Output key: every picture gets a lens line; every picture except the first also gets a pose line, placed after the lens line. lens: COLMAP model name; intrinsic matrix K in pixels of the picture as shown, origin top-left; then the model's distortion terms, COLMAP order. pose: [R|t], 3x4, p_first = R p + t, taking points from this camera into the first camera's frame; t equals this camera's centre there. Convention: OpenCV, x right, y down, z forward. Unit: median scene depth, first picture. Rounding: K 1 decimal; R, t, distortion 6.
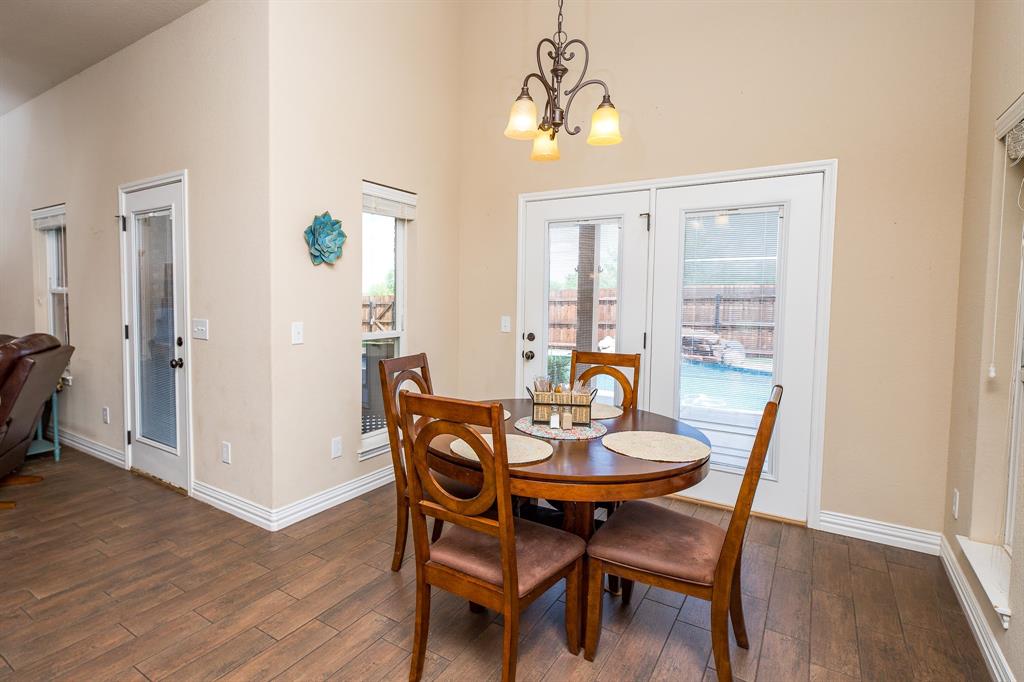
lens RADIAL K [[504.5, 0, 509.1], [0, 504.5, 321.7], [0, 0, 1]] dist [0.002482, 0.000078]
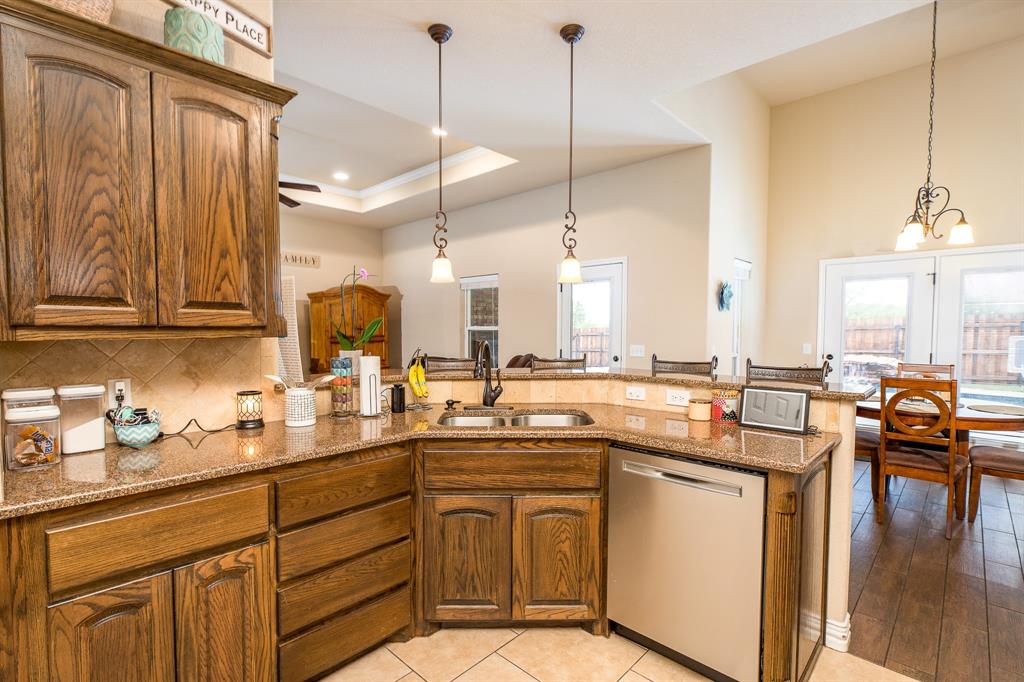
lens RADIAL K [[488.1, 0, 504.3], [0, 488.1, 347.0], [0, 0, 1]] dist [0.004275, -0.000155]
pose [[0.982925, -0.002762, -0.183986, -1.060088], [0.000339, 0.999913, -0.013197, 0.033584], [0.184006, 0.012909, 0.982840, -0.975875]]
